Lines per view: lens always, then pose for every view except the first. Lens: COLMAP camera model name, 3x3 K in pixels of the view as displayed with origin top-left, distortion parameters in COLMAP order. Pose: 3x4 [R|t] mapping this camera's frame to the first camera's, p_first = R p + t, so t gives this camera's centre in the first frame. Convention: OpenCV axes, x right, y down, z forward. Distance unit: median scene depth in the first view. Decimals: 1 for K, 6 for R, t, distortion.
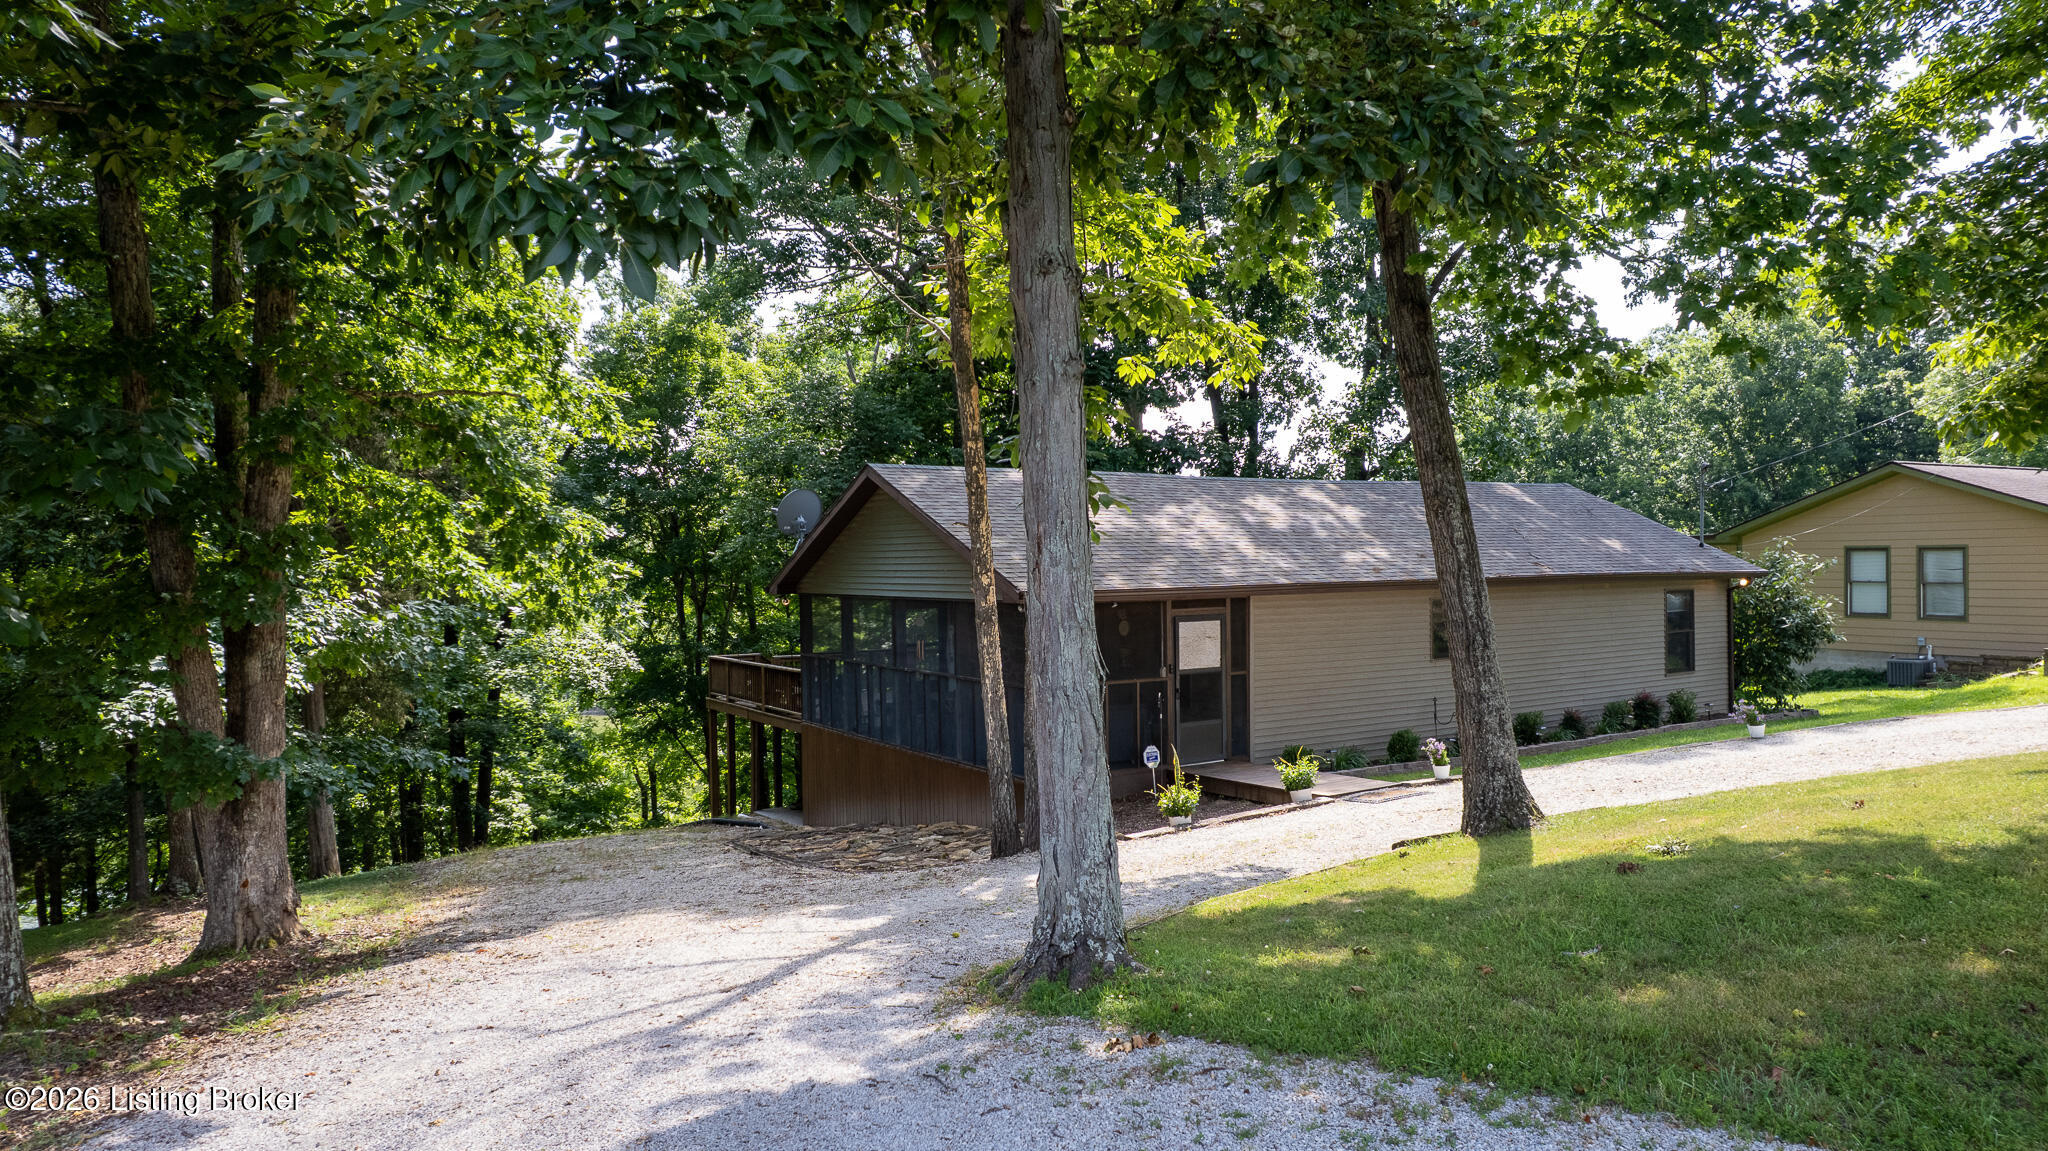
lens RADIAL K [[1285.9, 0, 1024.0], [0, 1285.9, 575.5], [0, 0, 1]] dist [-0.091321, 0.070181]
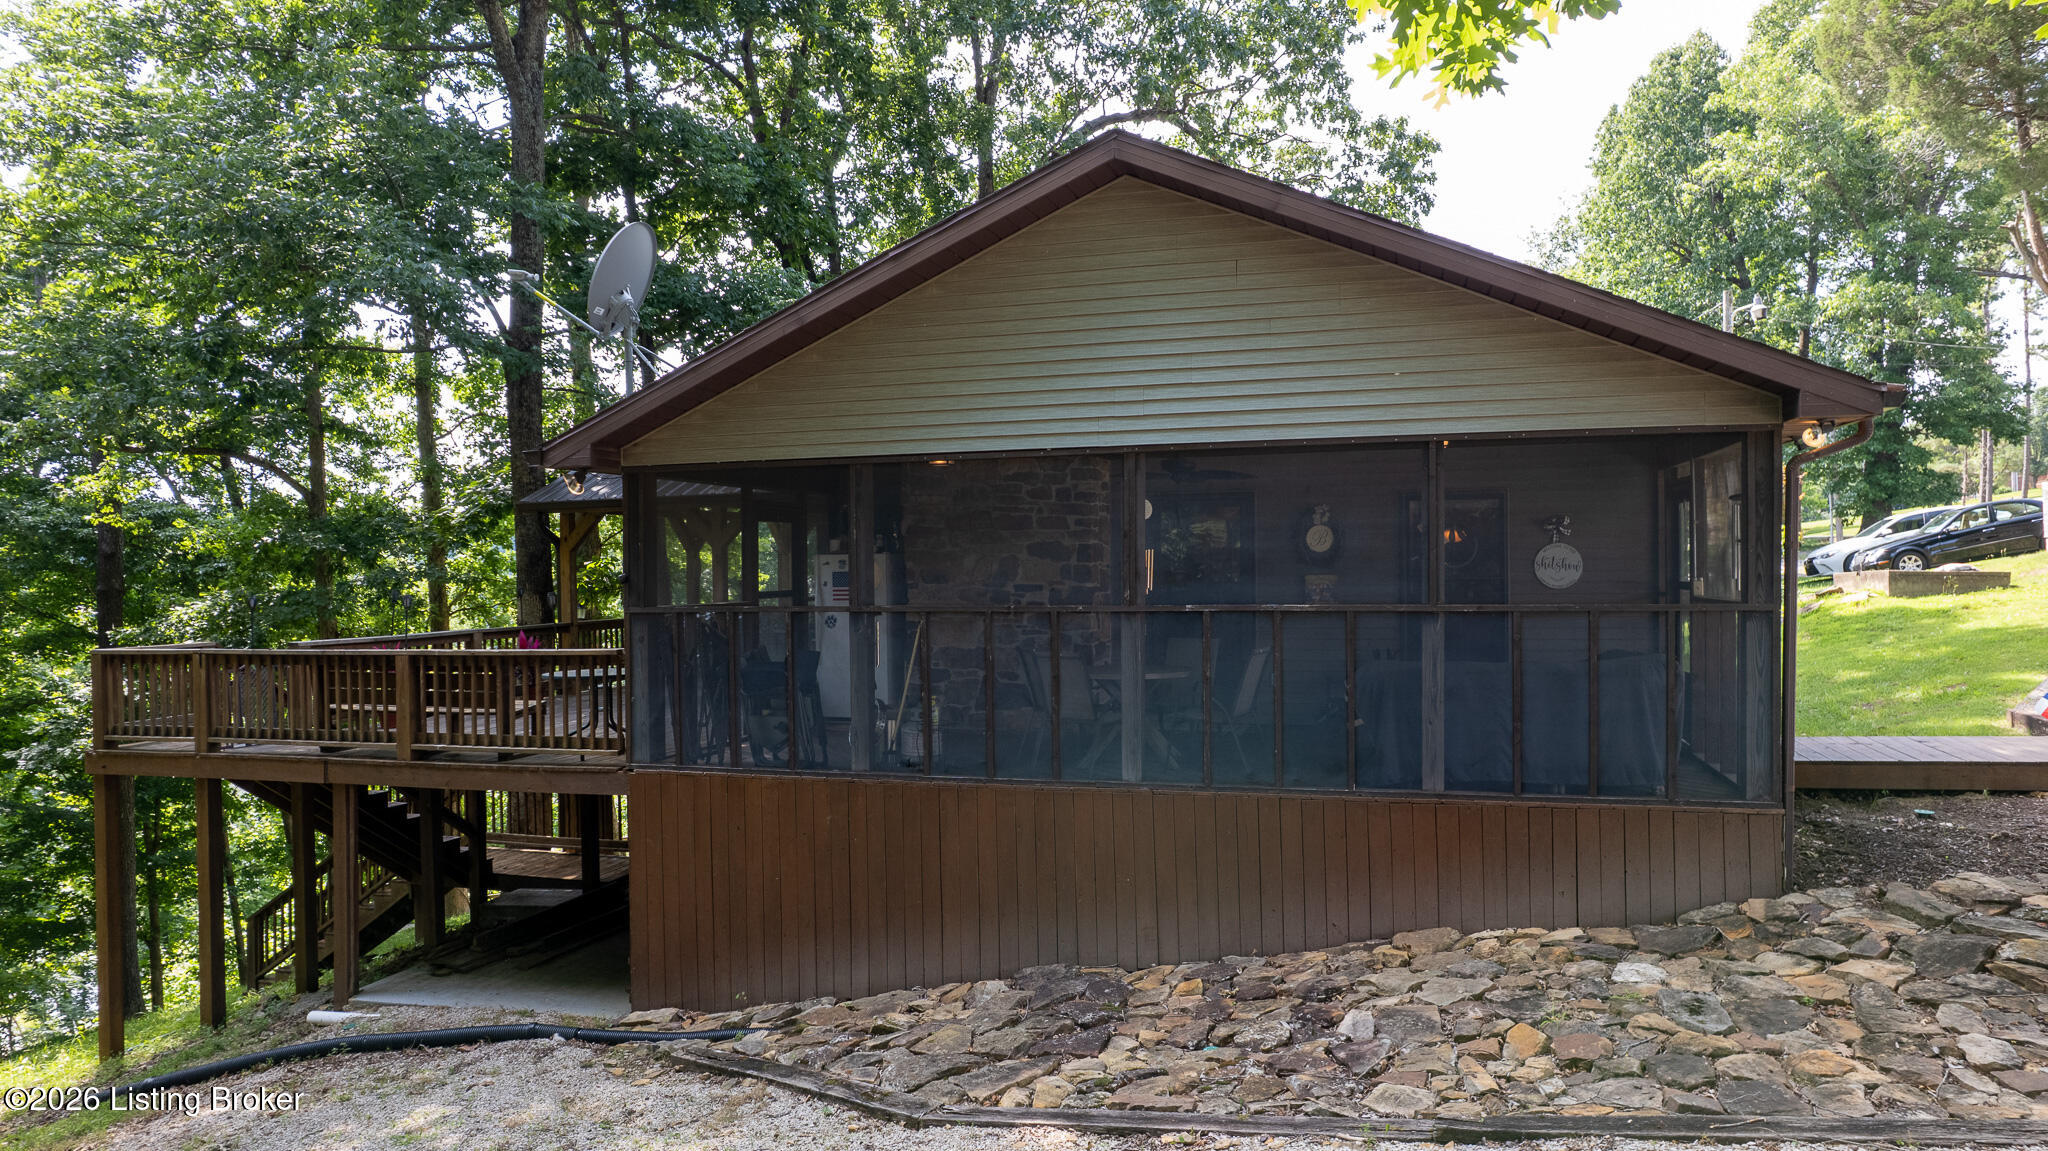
lens RADIAL K [[1285.9, 0, 1024.0], [0, 1285.9, 575.5], [0, 0, 1]] dist [-0.091321, 0.070181]
pose [[0.744592, -0.000803, 0.667519, -0.234492], [0.009129, 0.999918, -0.008980, 0.035429], [-0.667457, 0.012780, 0.744538, 0.384690]]
